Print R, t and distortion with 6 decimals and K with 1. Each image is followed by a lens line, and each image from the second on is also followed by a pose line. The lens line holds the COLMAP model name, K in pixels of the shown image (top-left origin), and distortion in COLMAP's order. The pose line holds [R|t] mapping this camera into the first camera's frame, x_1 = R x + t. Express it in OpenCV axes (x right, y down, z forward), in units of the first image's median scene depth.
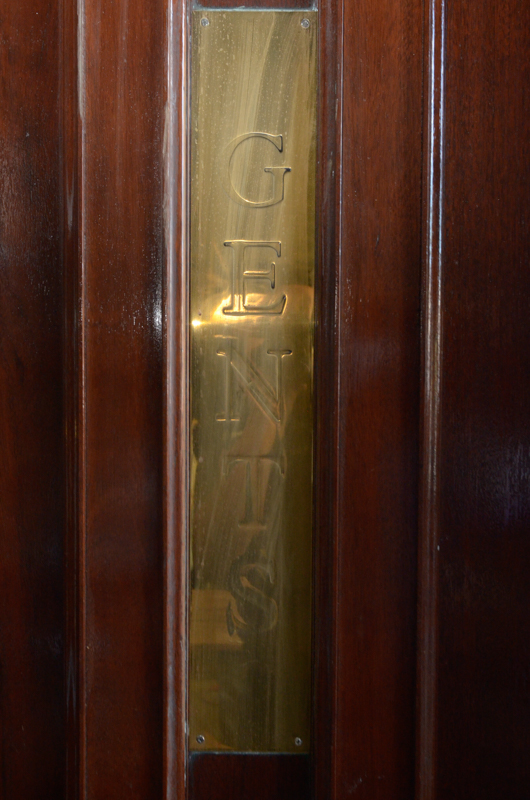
lens RADIAL K [[1071.4, 0, 267.8], [0, 1071.4, 400.4], [0, 0, 1]] dist [0.011051, 0.000000]
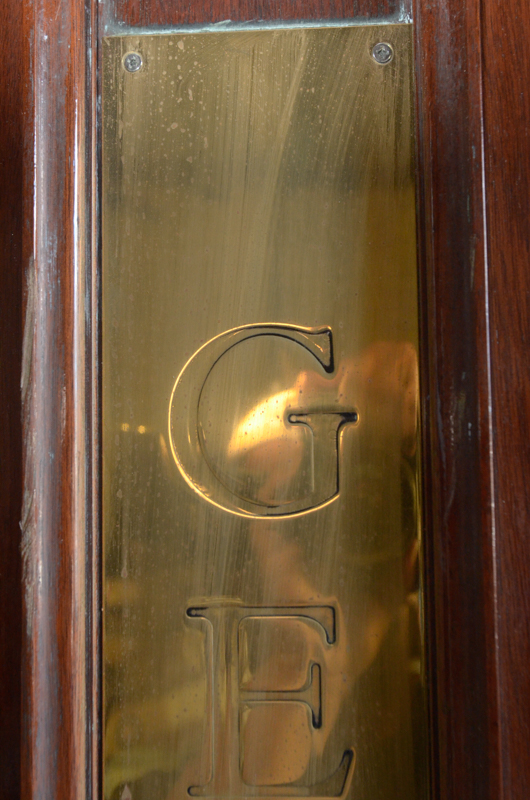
lens RADIAL K [[1124.8, 0, 264.4], [0, 1124.8, 401.1], [0, 0, 1]] dist [-0.019195, 0.000000]
pose [[0.997514, -0.024147, -0.066195, 0.015766], [0.015959, 0.992458, -0.121545, -0.173124], [0.068631, 0.120186, 0.990376, 0.599182]]
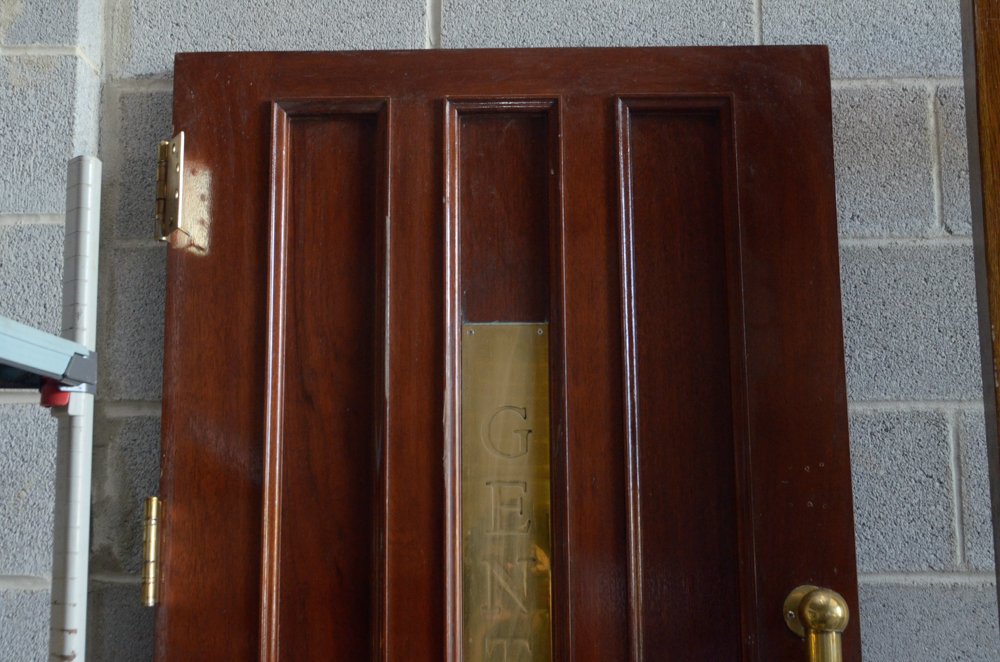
lens RADIAL K [[1339.3, 0, 506.6], [0, 1339.3, 330.2], [0, 0, 1]] dist [0.011051, 0.000000]
pose [[0.999763, -0.017278, -0.013227, 0.013538], [0.014263, 0.979426, -0.201298, 0.012438], [0.016433, 0.201062, 0.979441, -0.785013]]
